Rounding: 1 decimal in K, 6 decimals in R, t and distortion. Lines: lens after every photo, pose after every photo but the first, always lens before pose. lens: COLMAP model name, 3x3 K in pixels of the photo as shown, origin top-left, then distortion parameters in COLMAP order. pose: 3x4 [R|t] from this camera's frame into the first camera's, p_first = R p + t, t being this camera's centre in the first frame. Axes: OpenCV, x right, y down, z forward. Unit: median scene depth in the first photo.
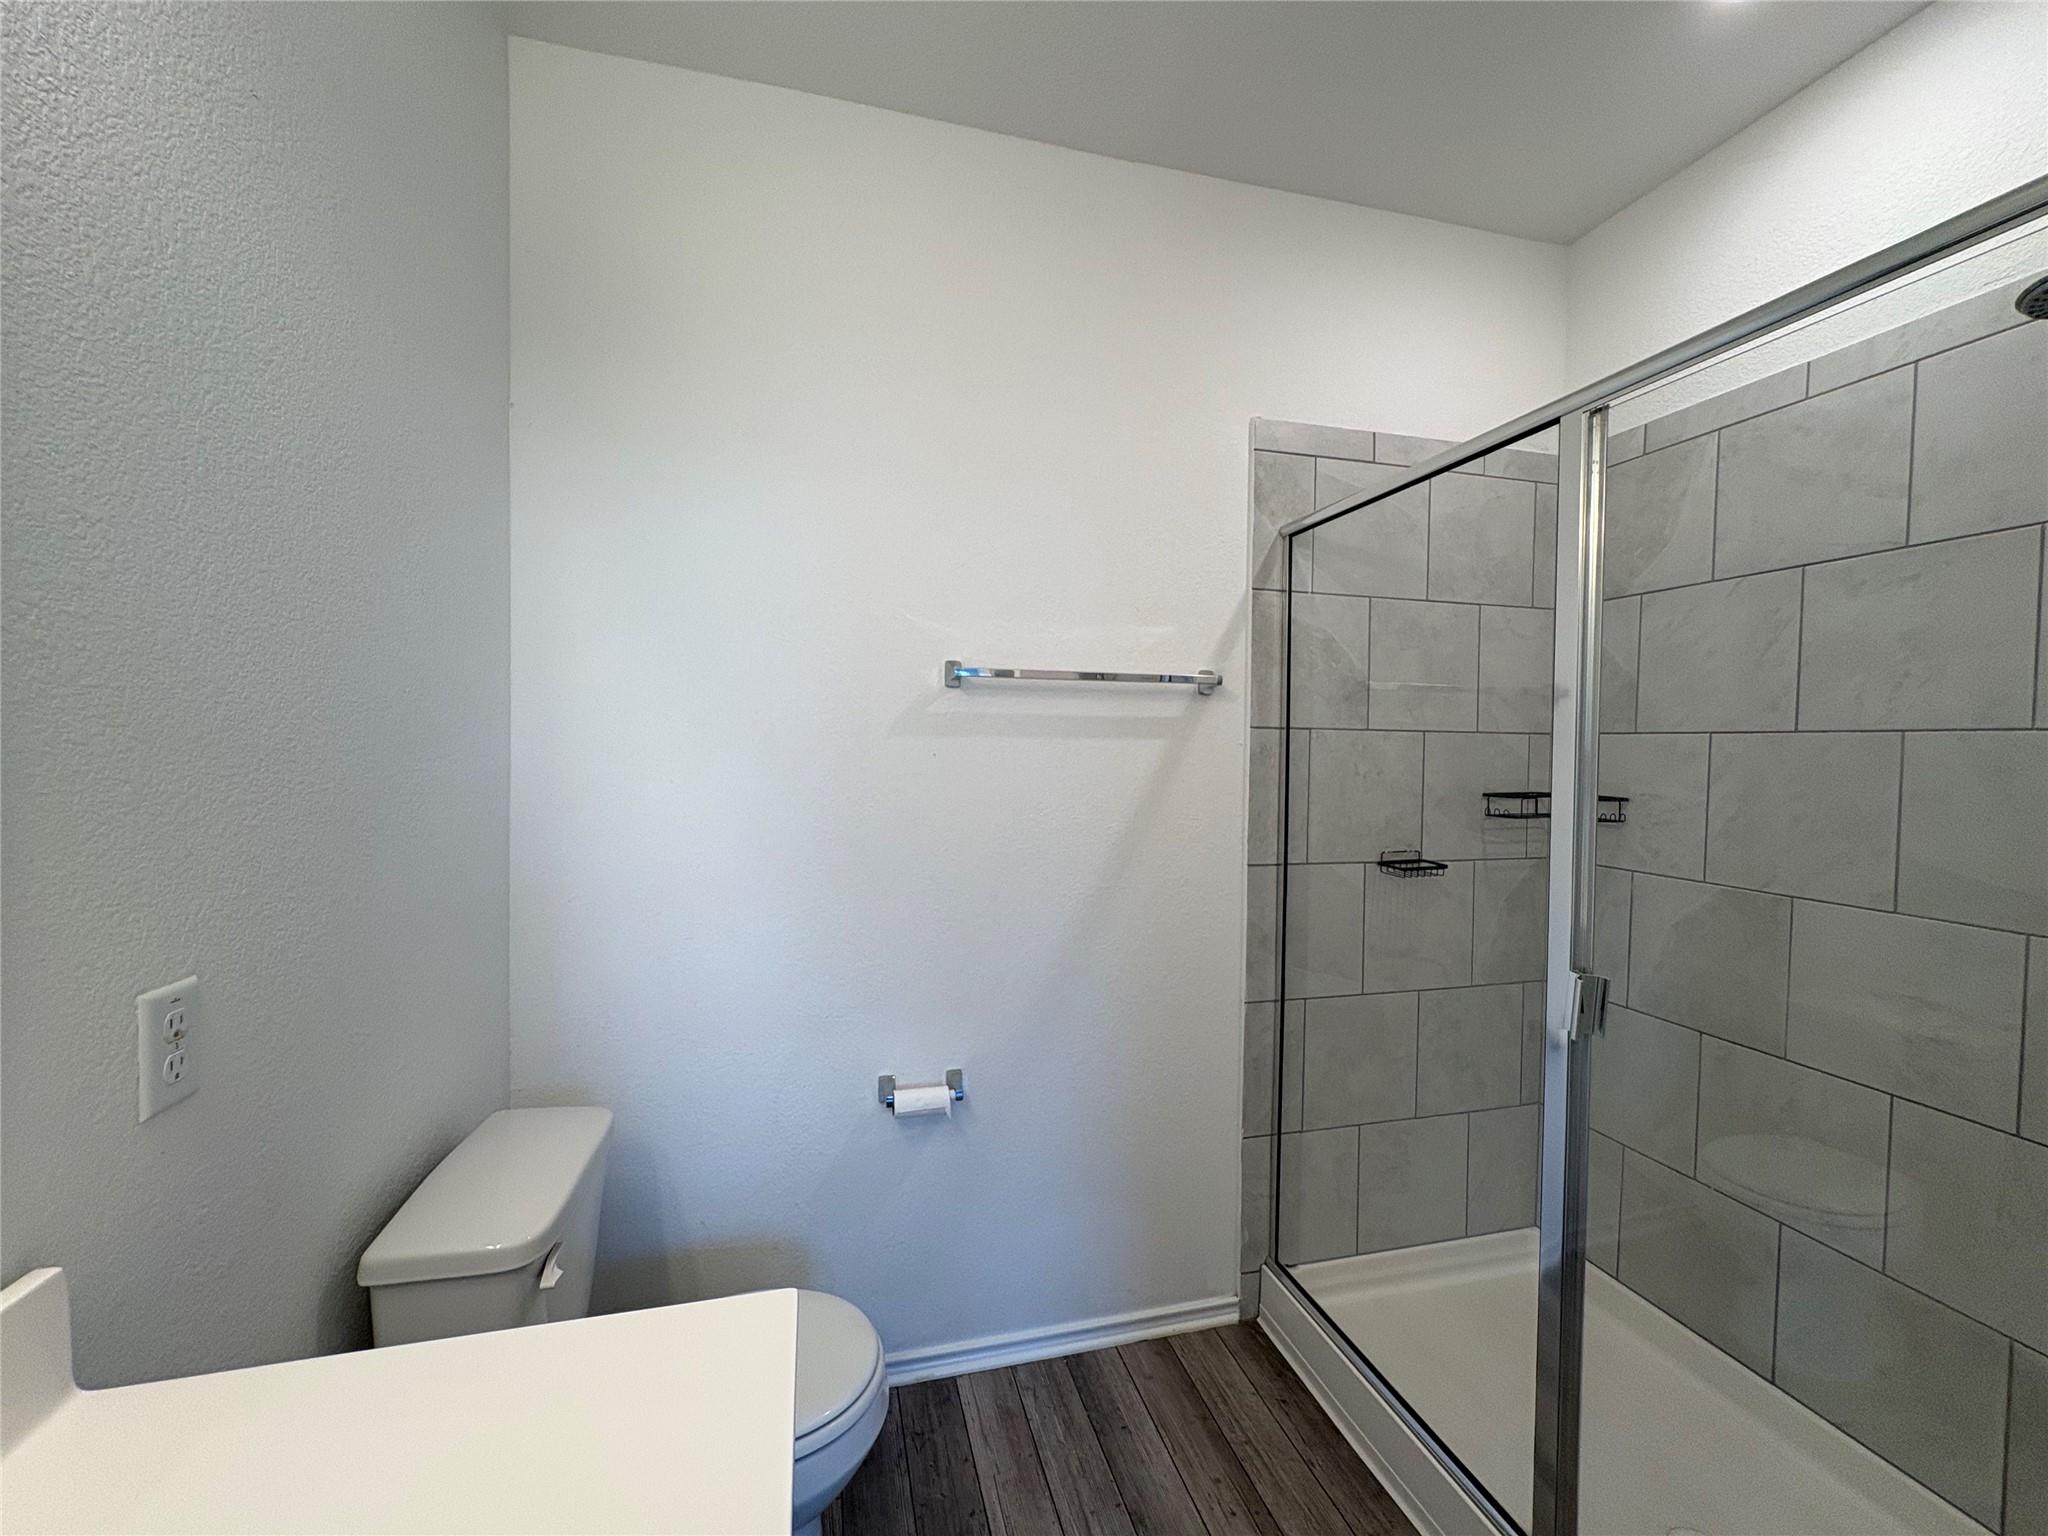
lens RADIAL K [[817.0, 0, 1022.3], [0, 817.0, 760.7], [0, 0, 1]] dist [0.000609, 0.000250]
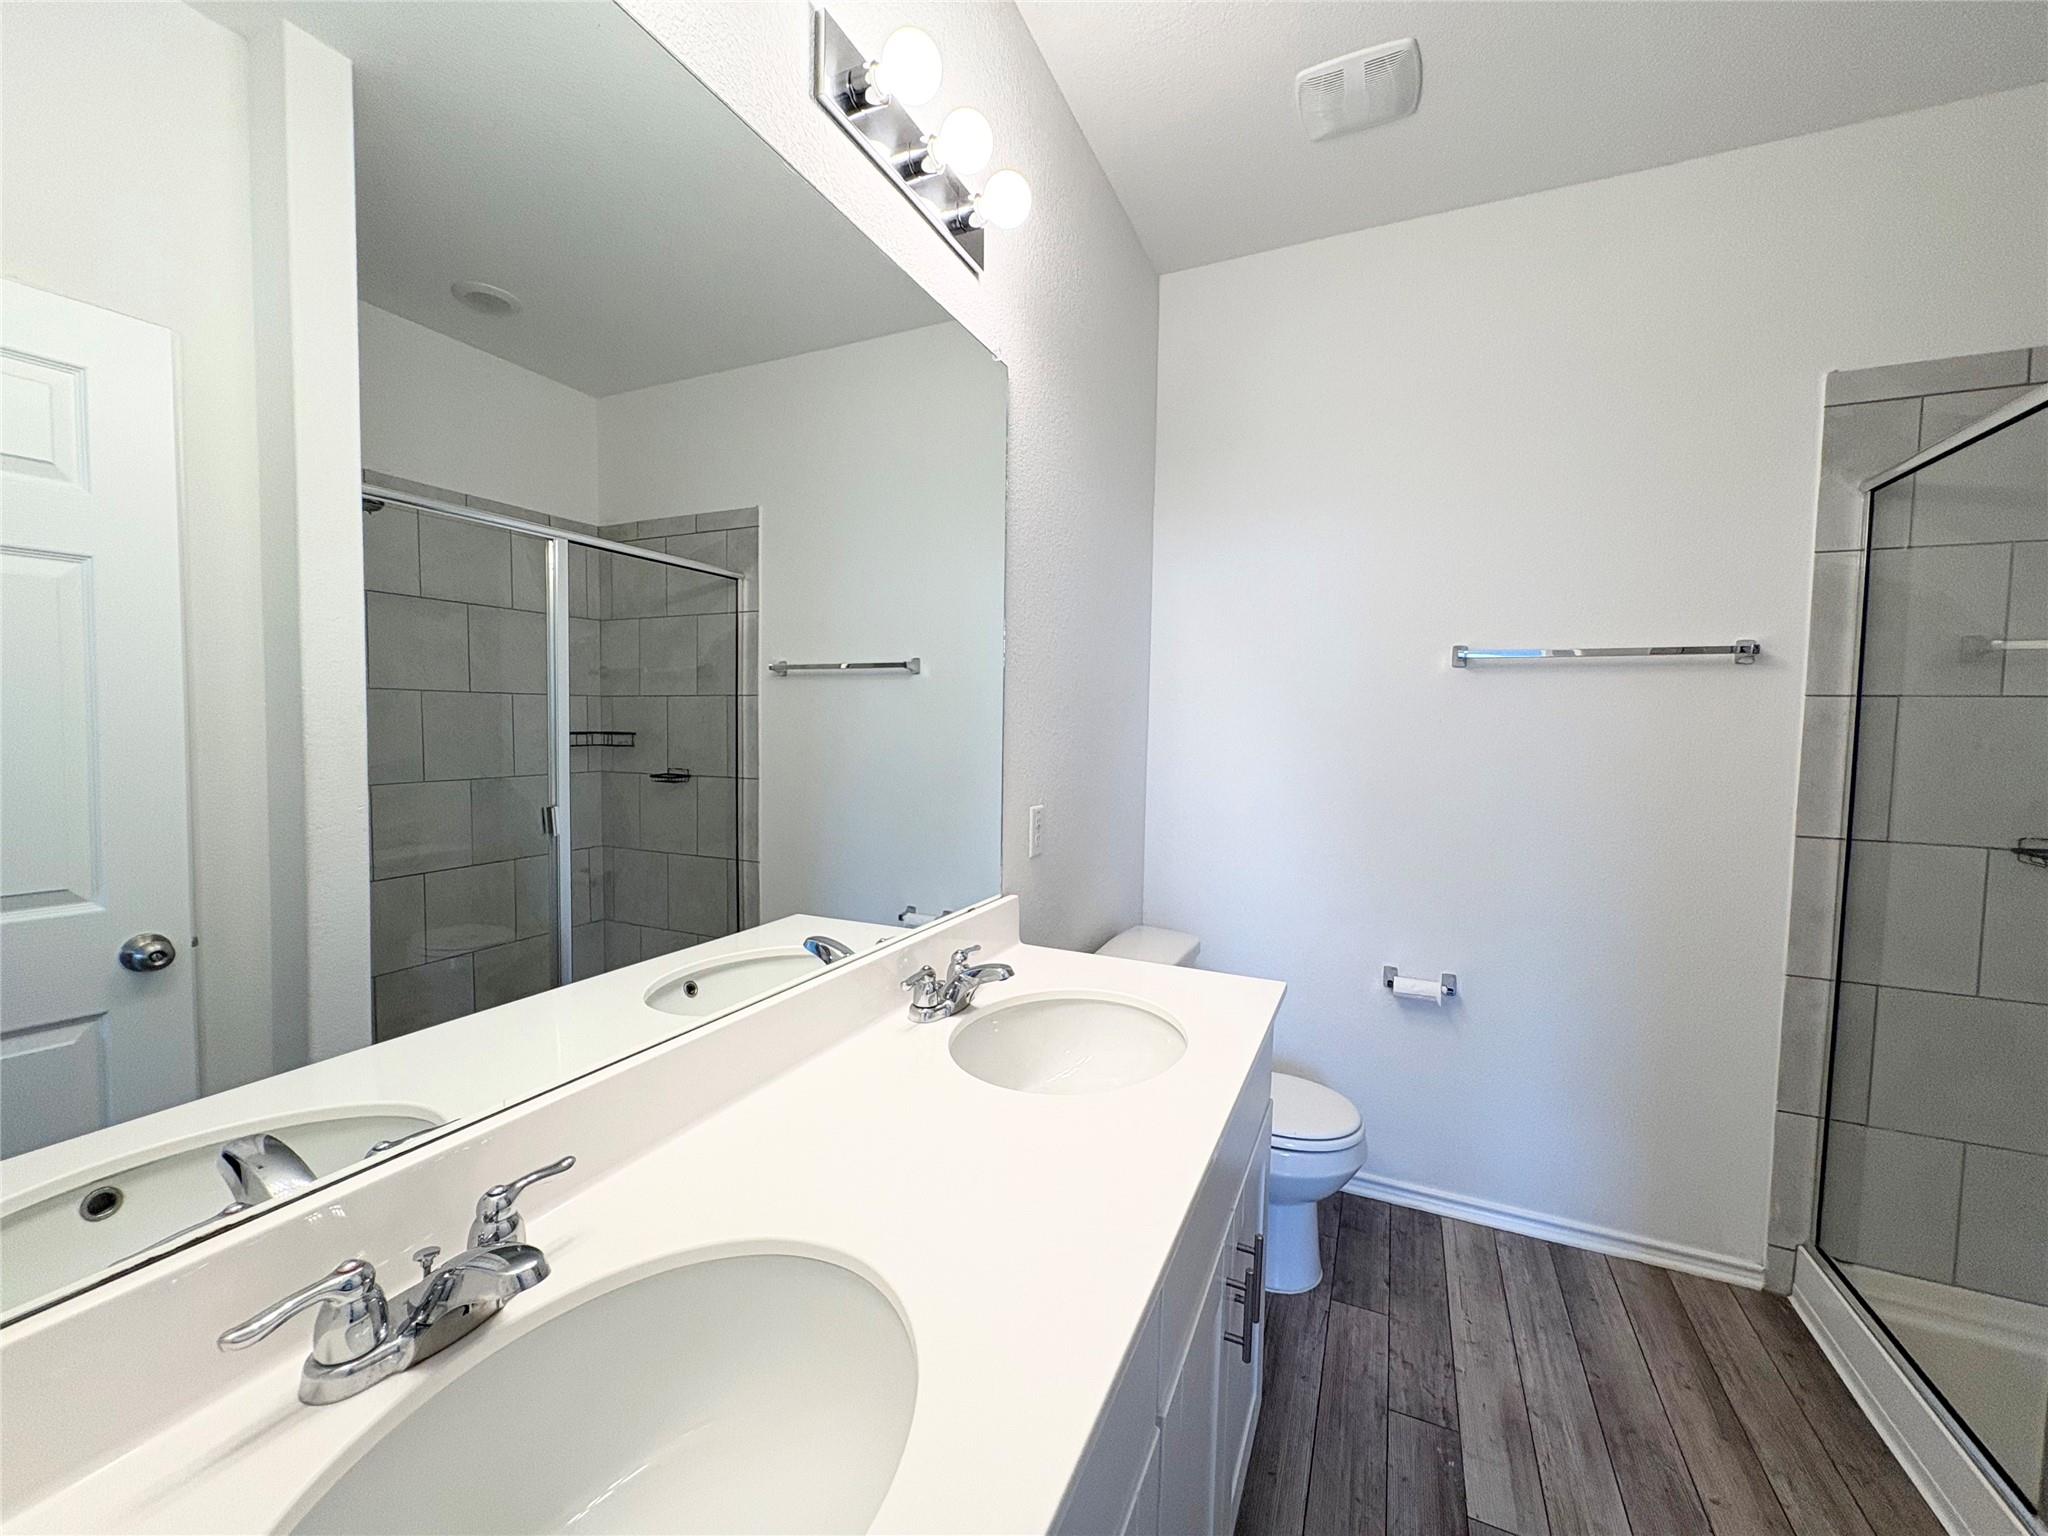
lens RADIAL K [[817.0, 0, 1023.7], [0, 817.0, 763.0], [0, 0, 1]] dist [0.000609, 0.000250]
pose [[0.774068, 0.032972, -0.632243, 0.178064], [-0.025296, 0.999456, 0.021153, 0.043002], [0.632597, -0.000381, 0.774481, -0.350530]]
